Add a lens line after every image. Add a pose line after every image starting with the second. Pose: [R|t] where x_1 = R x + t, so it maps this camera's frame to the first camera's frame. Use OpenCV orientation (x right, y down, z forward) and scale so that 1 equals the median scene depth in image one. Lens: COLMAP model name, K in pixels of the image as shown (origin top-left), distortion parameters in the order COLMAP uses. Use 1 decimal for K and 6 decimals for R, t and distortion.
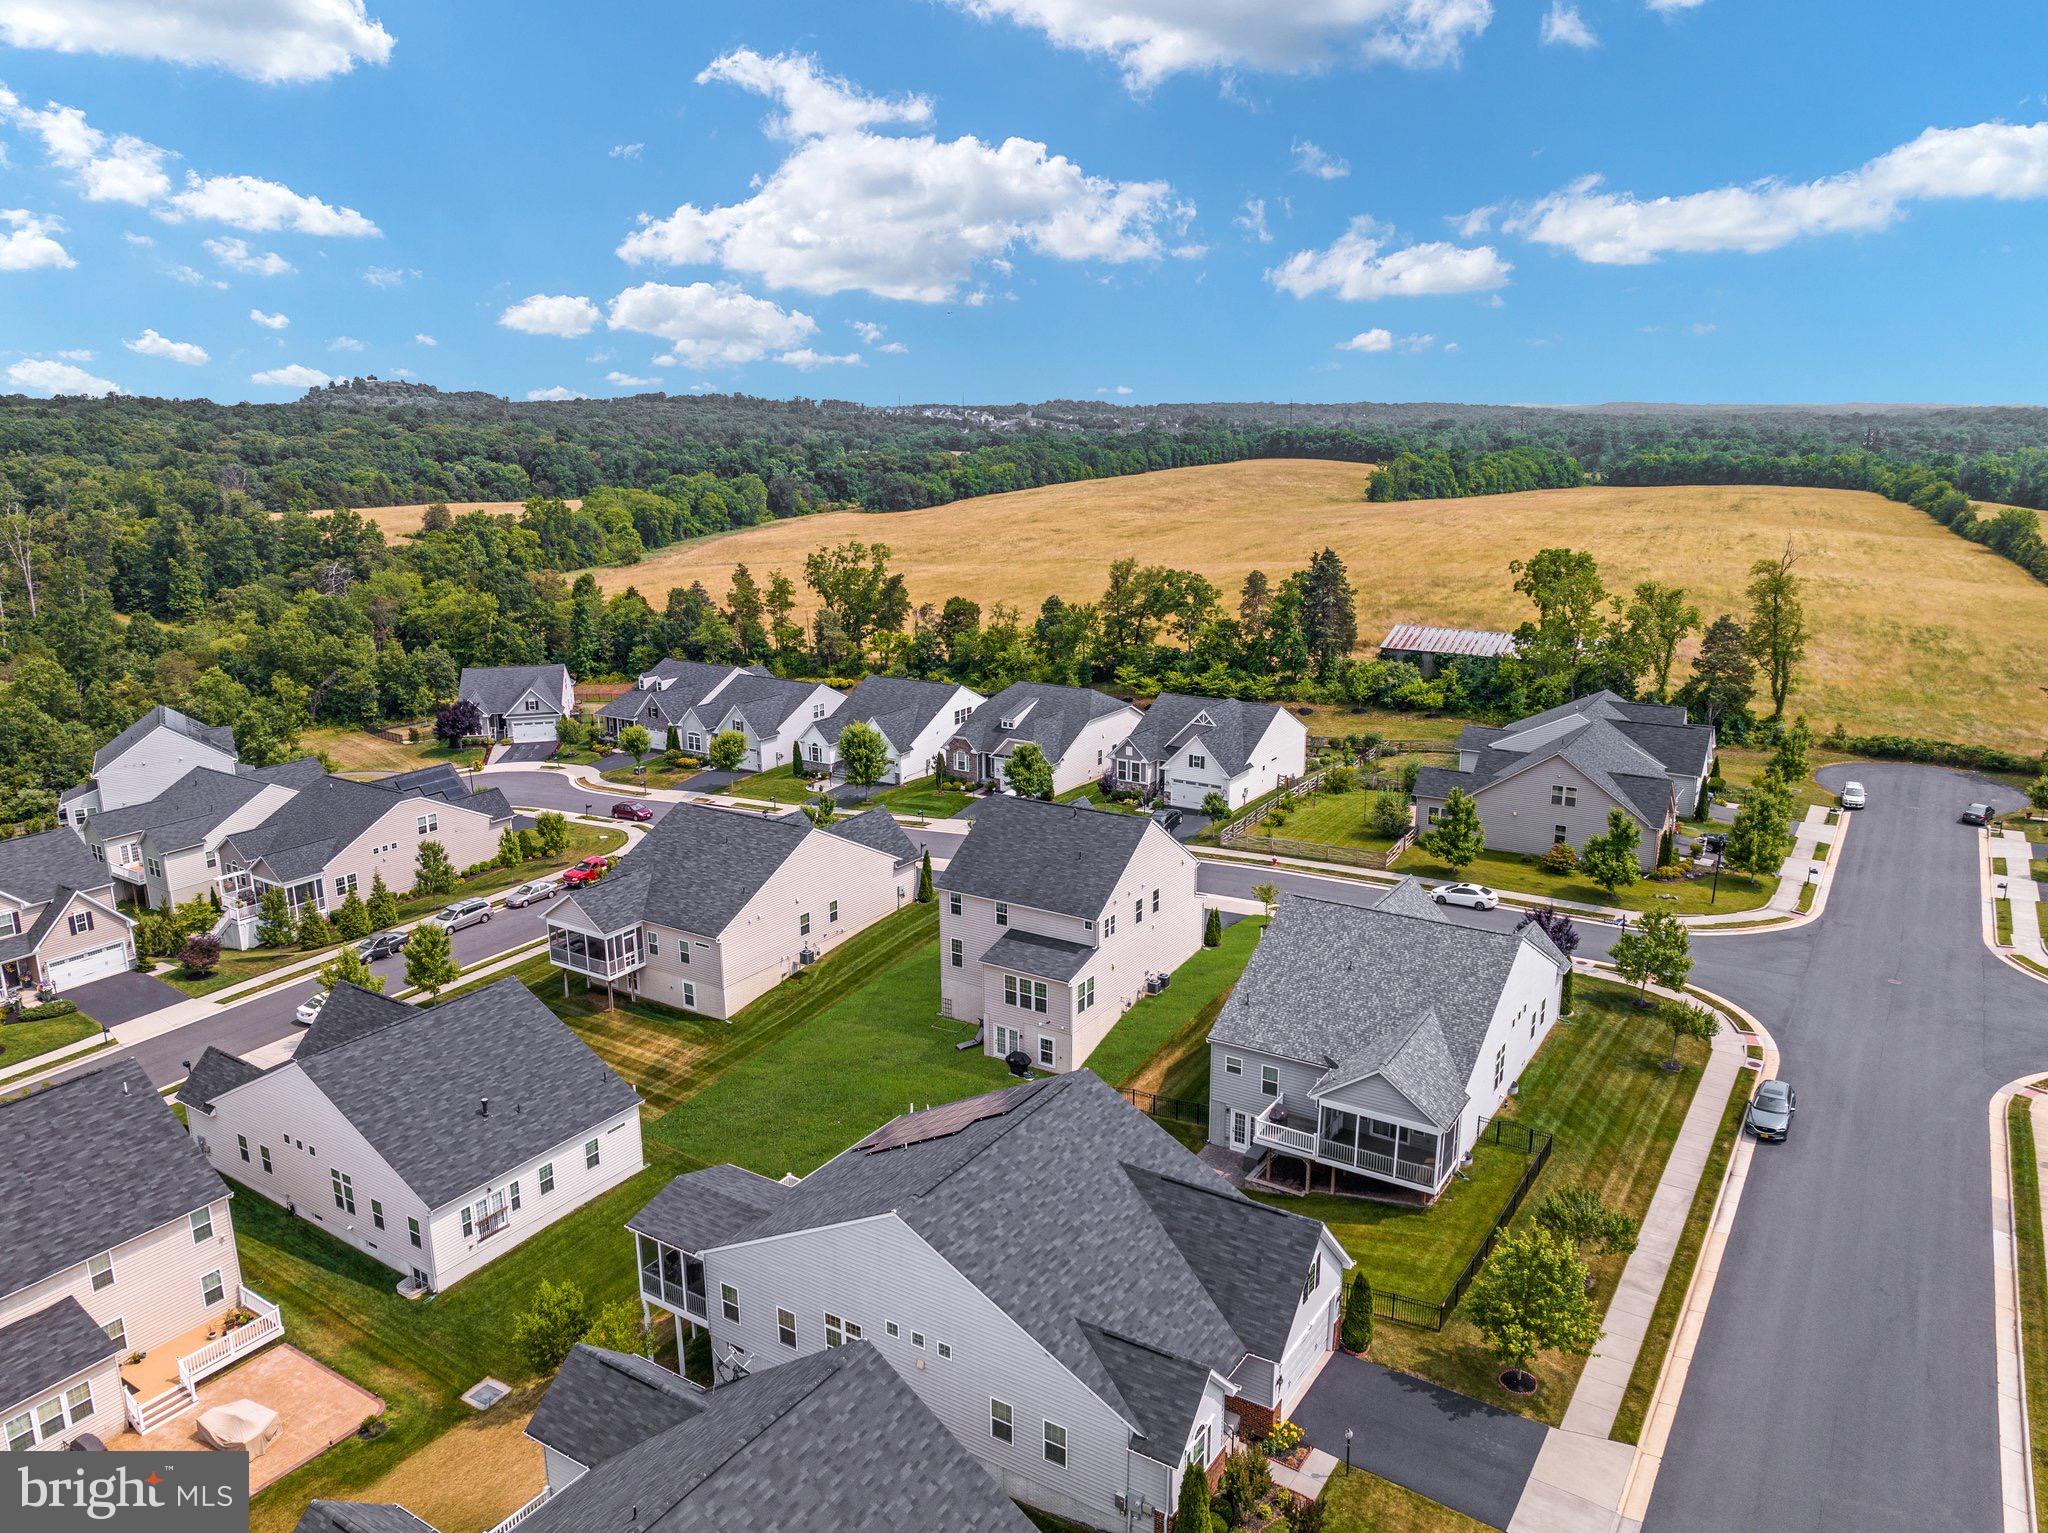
lens RADIAL K [[1461.7, 0, 1024.0], [0, 1461.7, 766.5], [0, 0, 1]] dist [-0.001261, 0.001043]
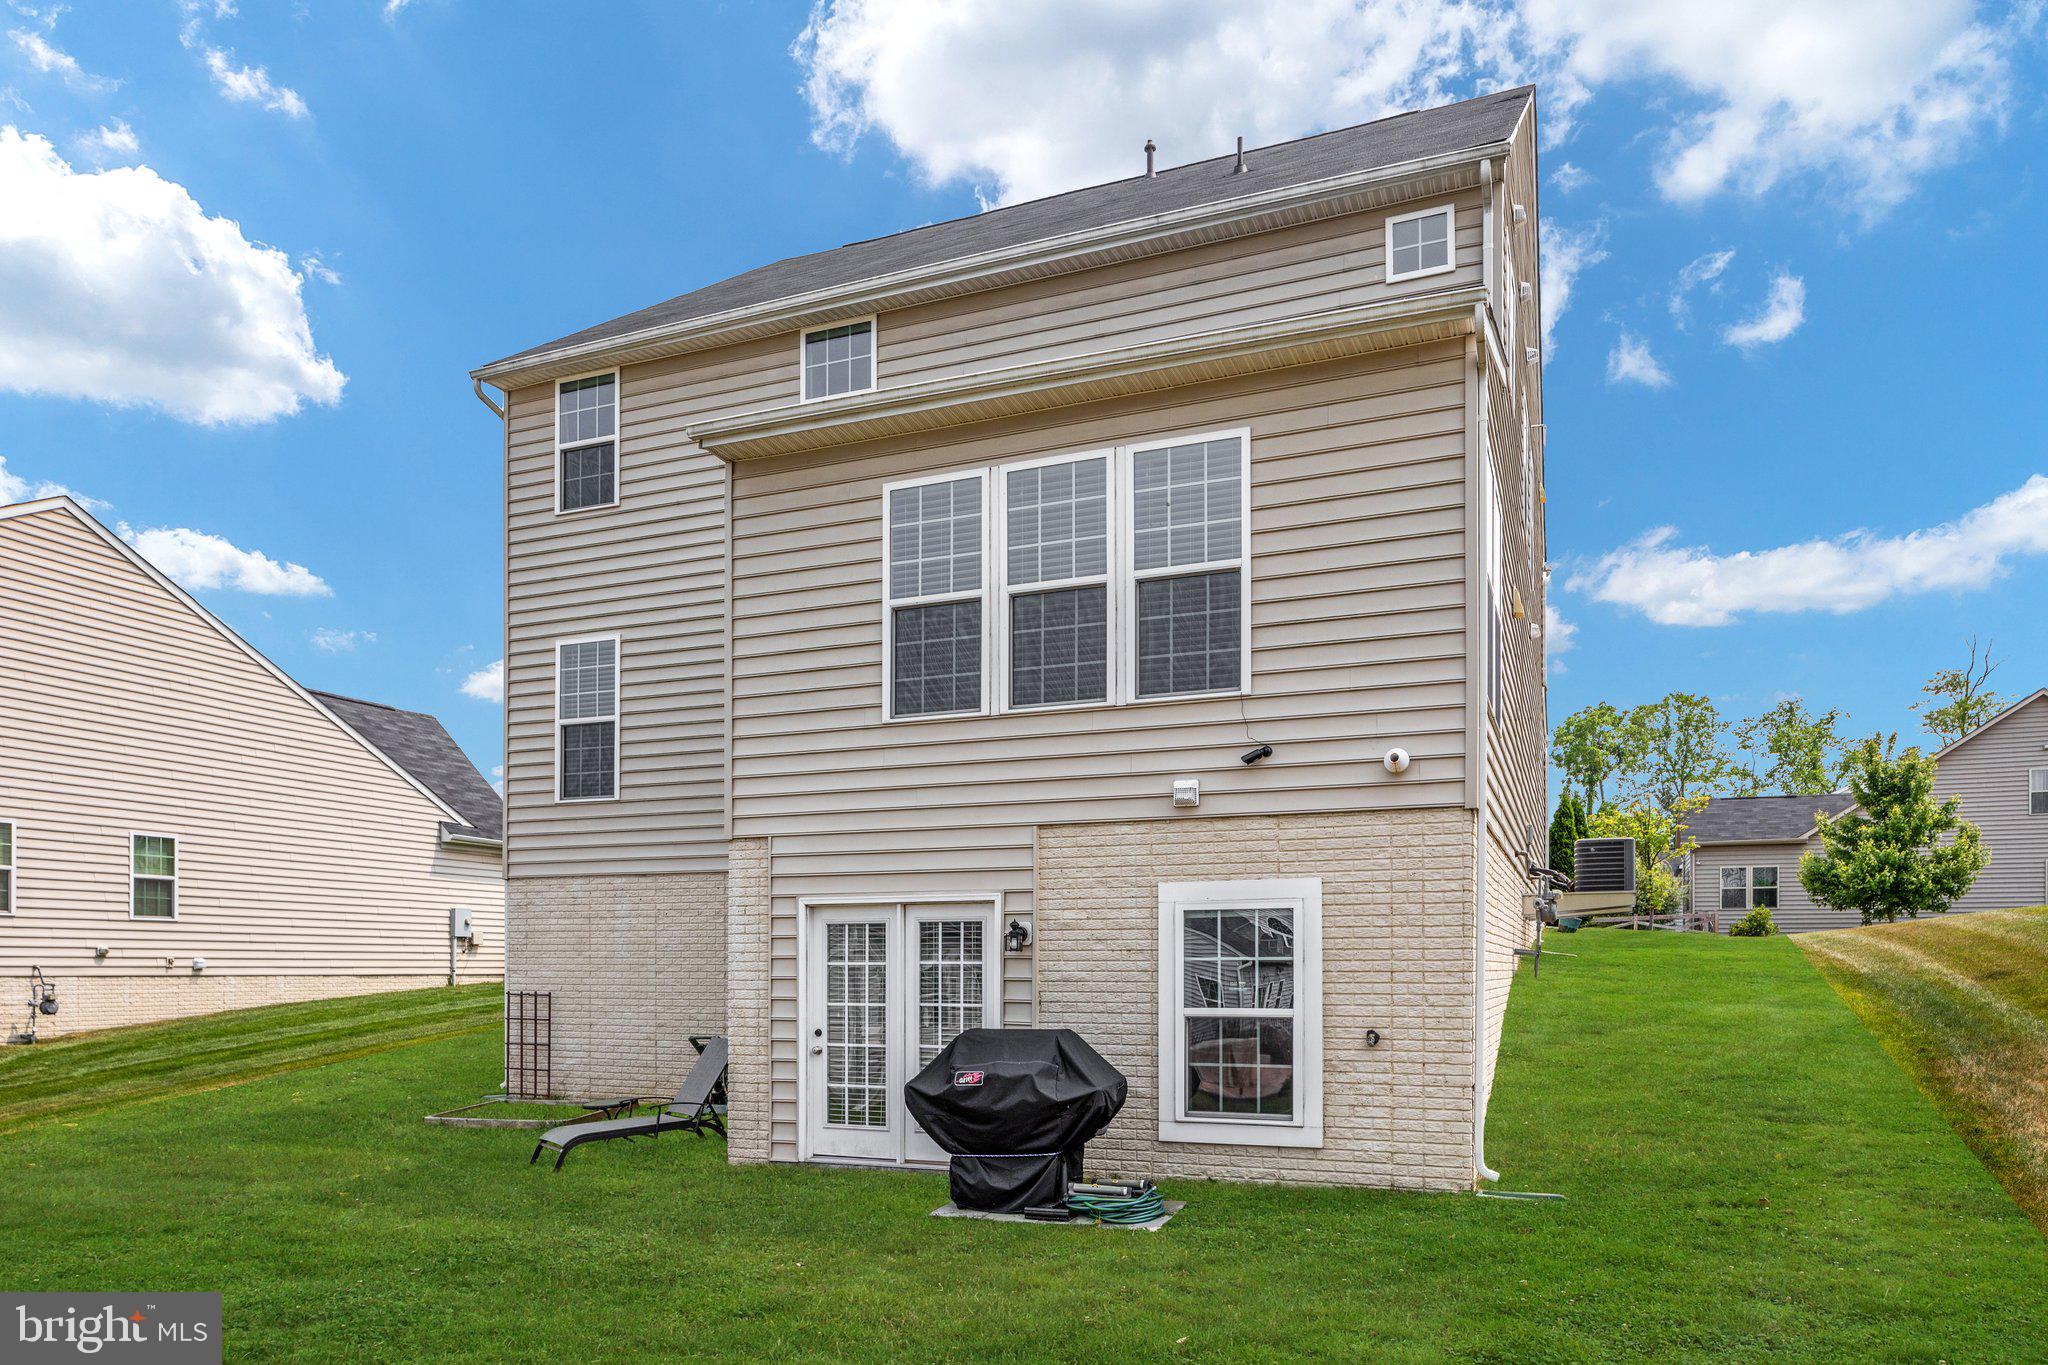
lens RADIAL K [[1382.6, 0, 1008.2], [0, 1382.6, 976.5], [0, 0, 1]] dist [-0.006936, 0.000895]
pose [[0.984822, 0.007826, 0.173391, -0.014817], [0.034452, 0.970292, -0.239472, 0.131934], [-0.170114, 0.241811, 0.955295, 0.533738]]
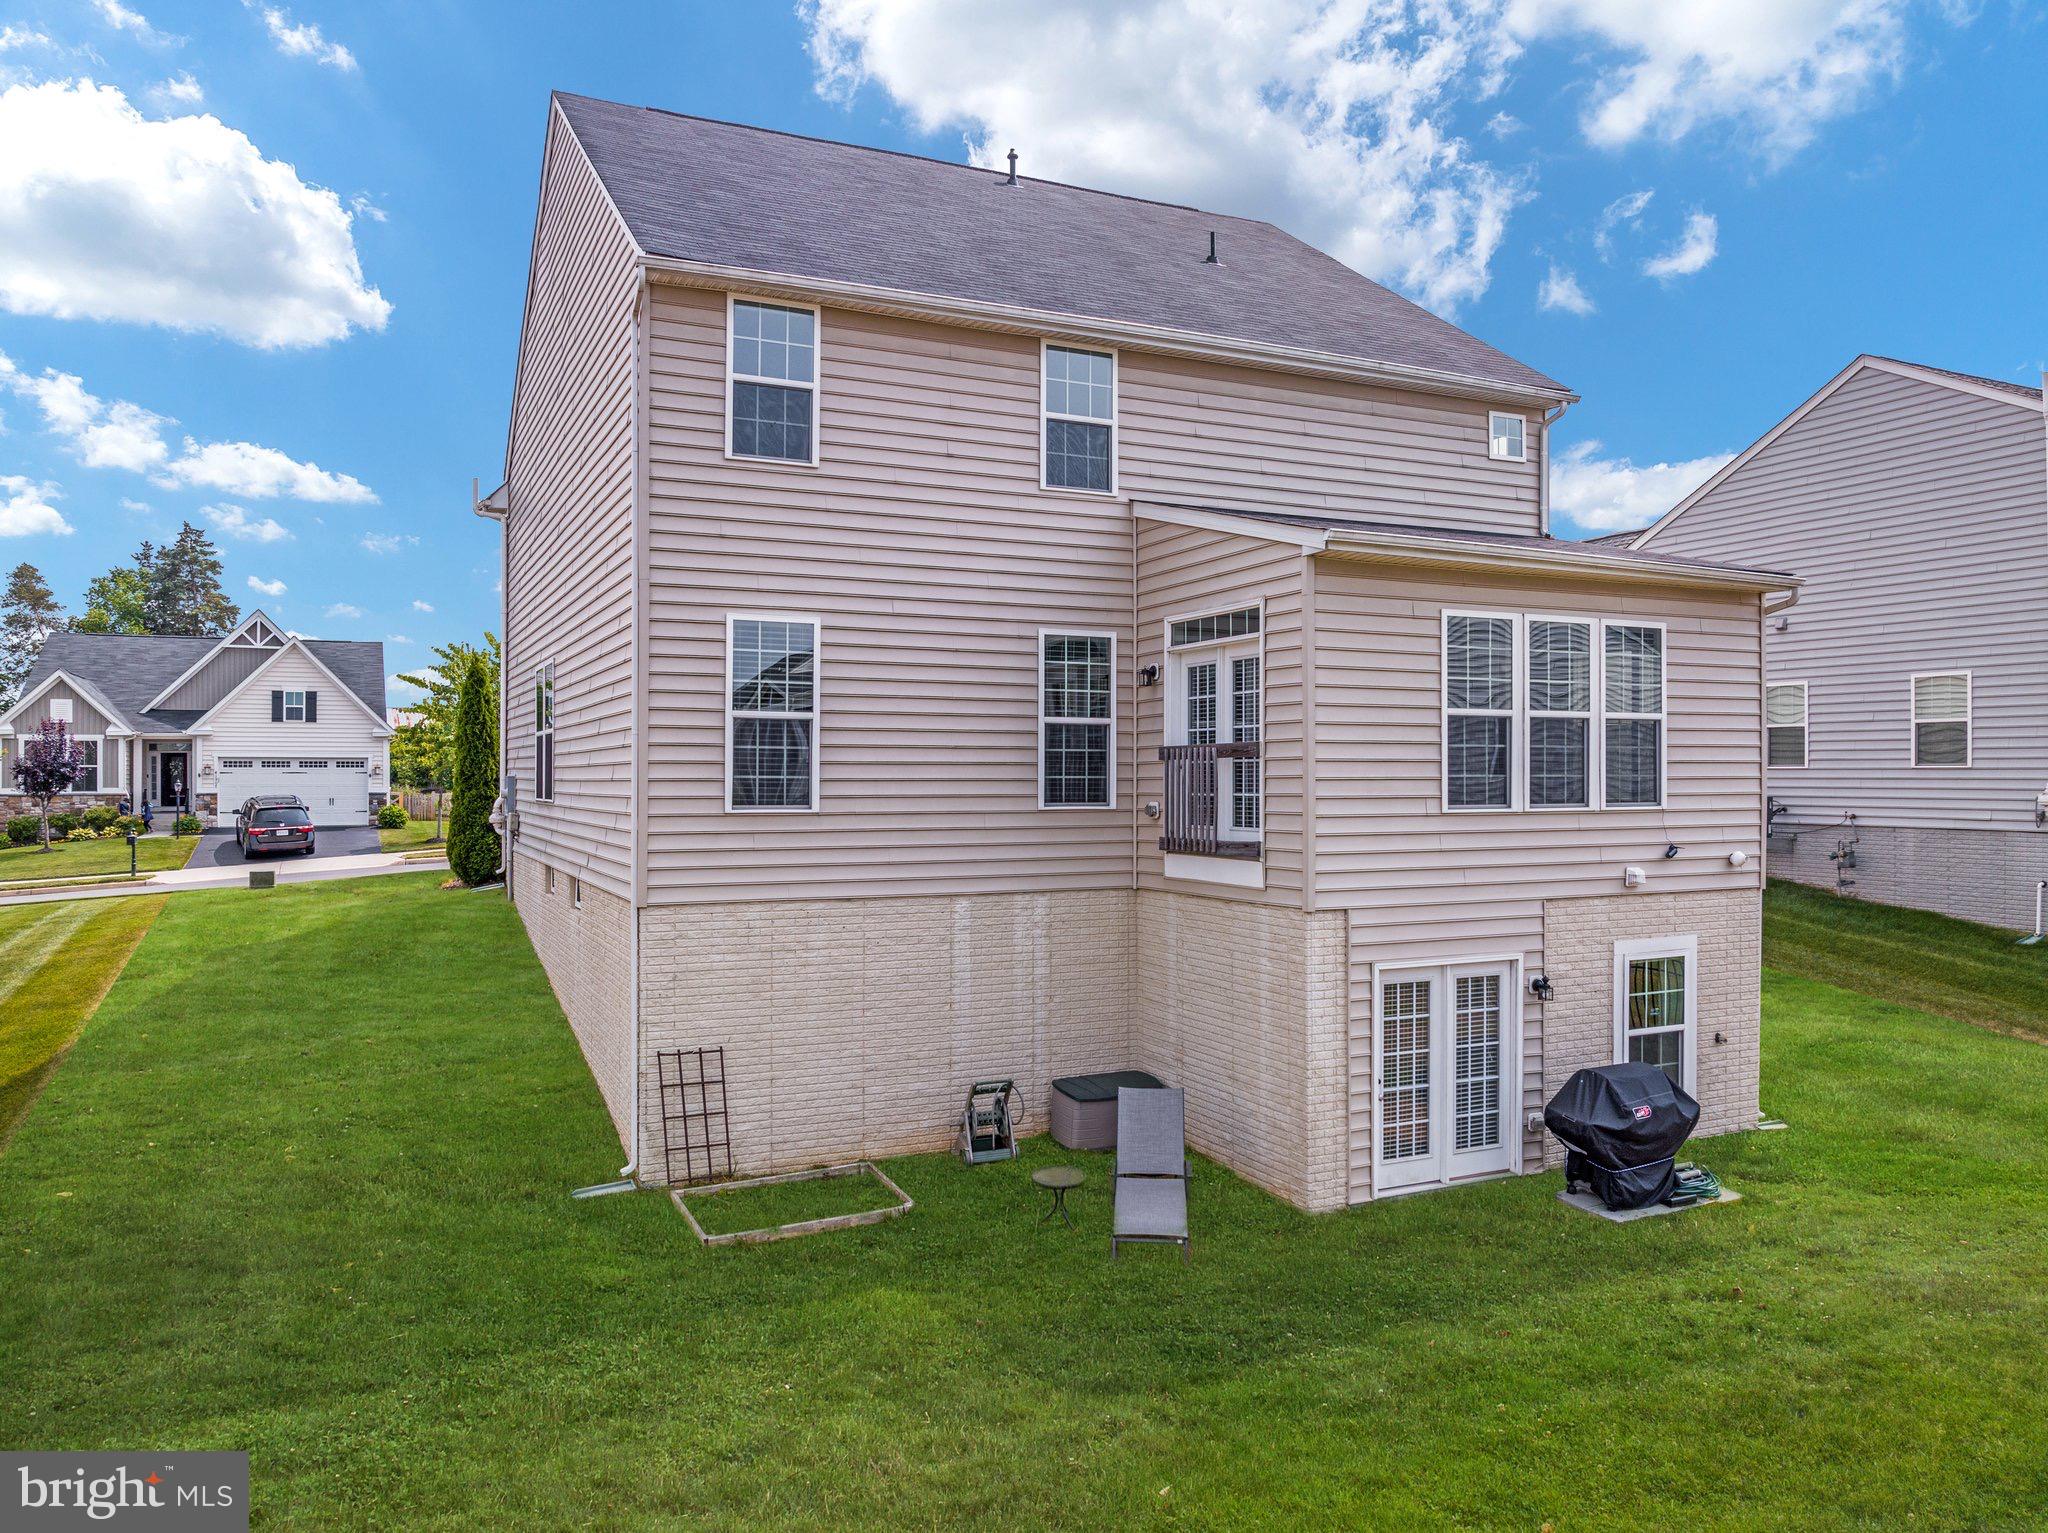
lens RADIAL K [[1452.2, 0, 1035.3], [0, 1452.2, 773.7], [0, 0, 1]] dist [-0.026746, -0.013945]
pose [[0.527131, 0.008932, 0.849737, -0.105624], [0.204985, 0.969080, -0.137348, 0.103901], [-0.824690, 0.246584, 0.509002, 0.579404]]
